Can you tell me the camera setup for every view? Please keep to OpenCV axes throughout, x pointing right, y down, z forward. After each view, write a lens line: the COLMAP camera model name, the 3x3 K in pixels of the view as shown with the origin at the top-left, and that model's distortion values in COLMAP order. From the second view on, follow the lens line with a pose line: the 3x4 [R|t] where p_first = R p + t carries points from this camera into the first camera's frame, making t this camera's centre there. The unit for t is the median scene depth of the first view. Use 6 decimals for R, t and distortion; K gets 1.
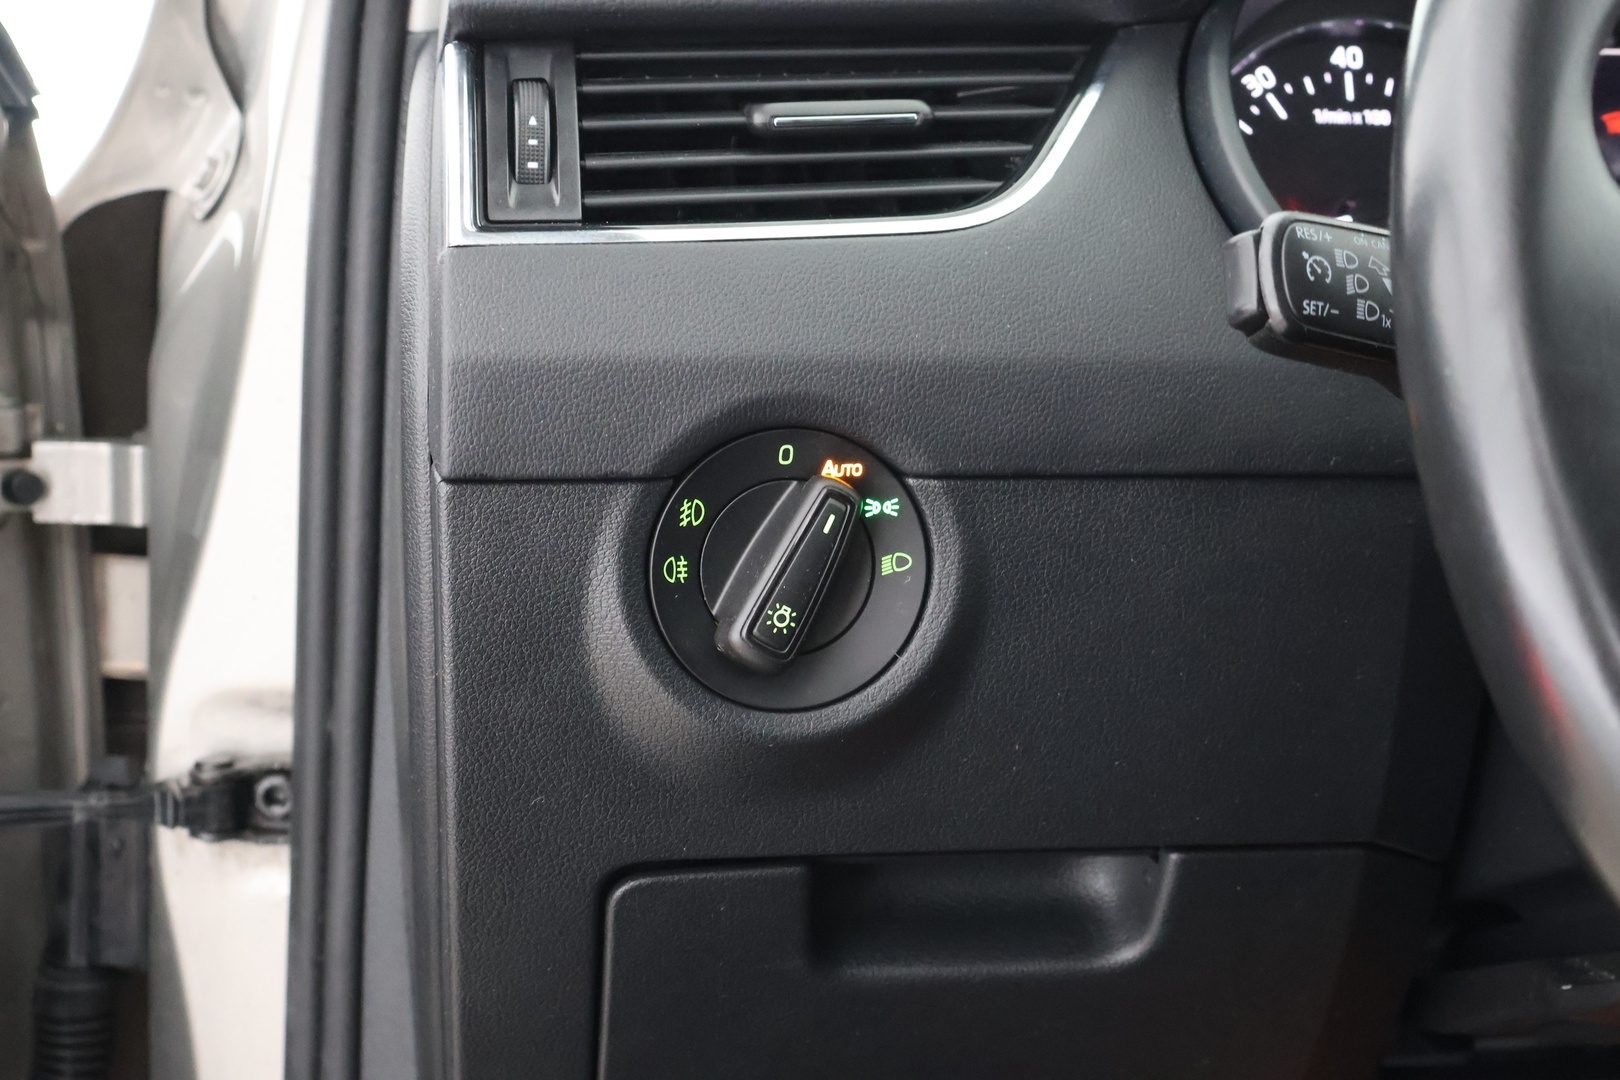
lens RADIAL K [[2562.9, 0, 817.8], [0, 2562.9, 538.0], [0, 0, 1]] dist [-0.026271, 0.000000]
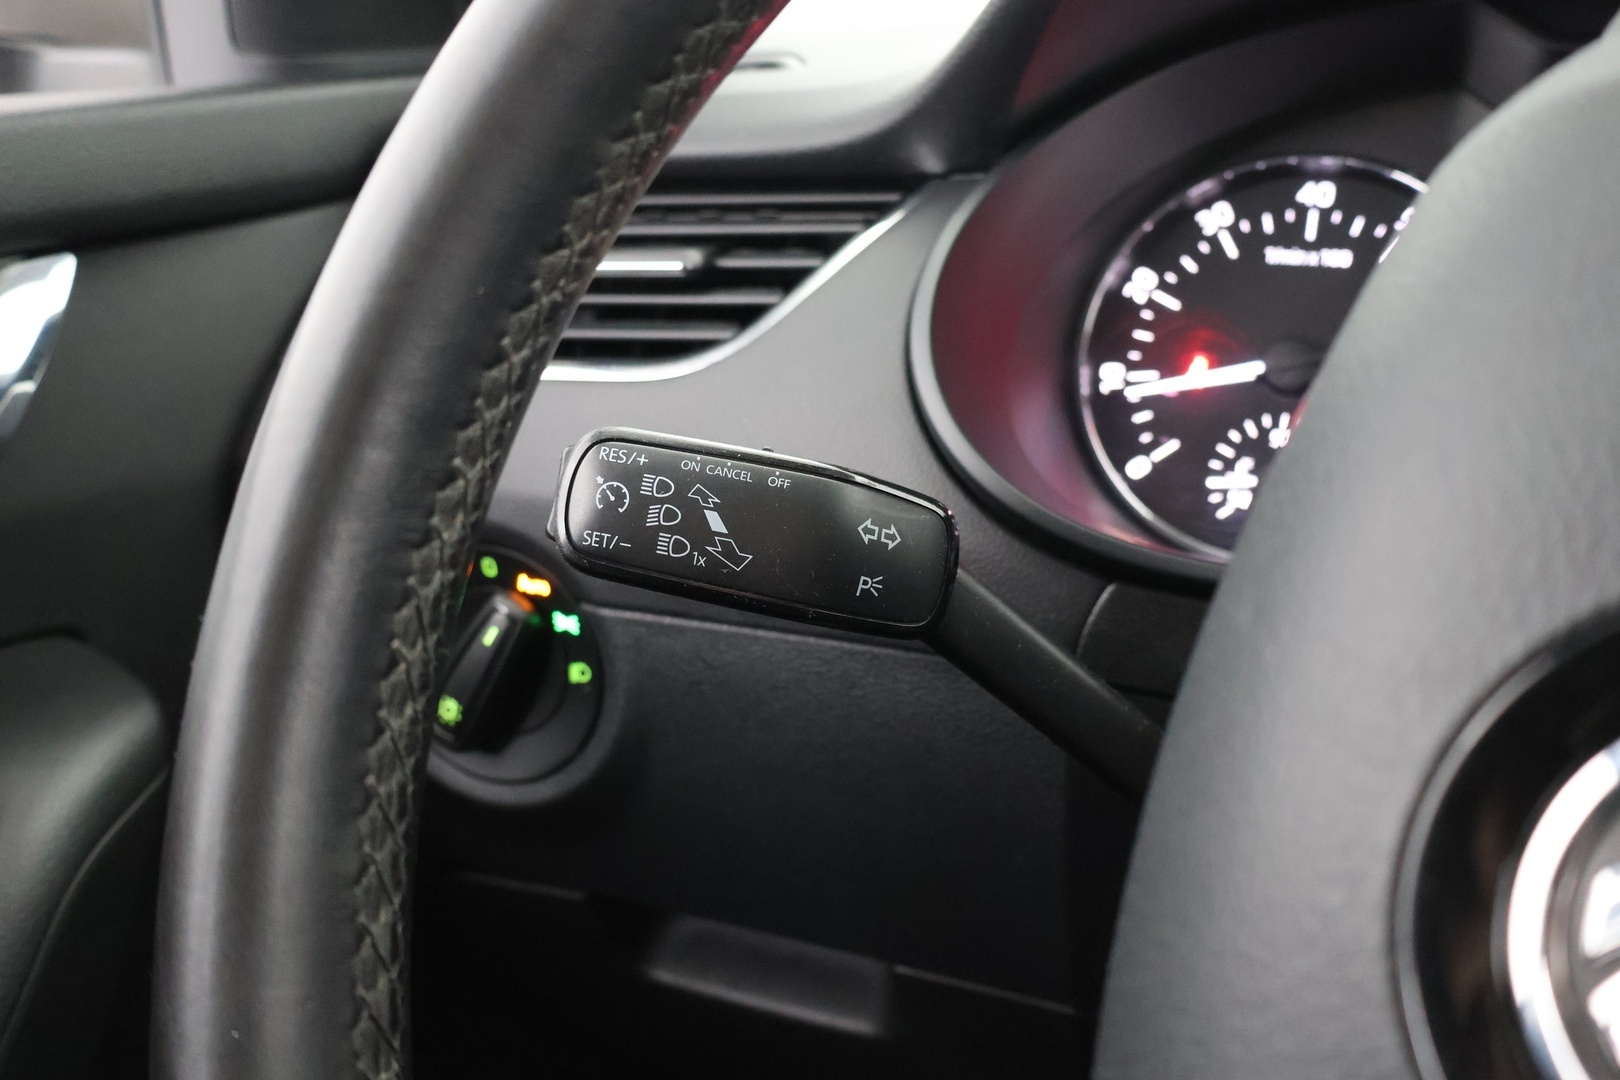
lens RADIAL K [[1541.7, 0, 797.1], [0, 1541.7, 544.6], [0, 0, 1]] dist [-0.010187, 0.000000]
pose [[0.829631, 0.139989, -0.540477, 0.380526], [-0.087266, 0.988671, 0.122122, -0.111497], [0.551450, -0.054151, 0.832448, 0.401459]]
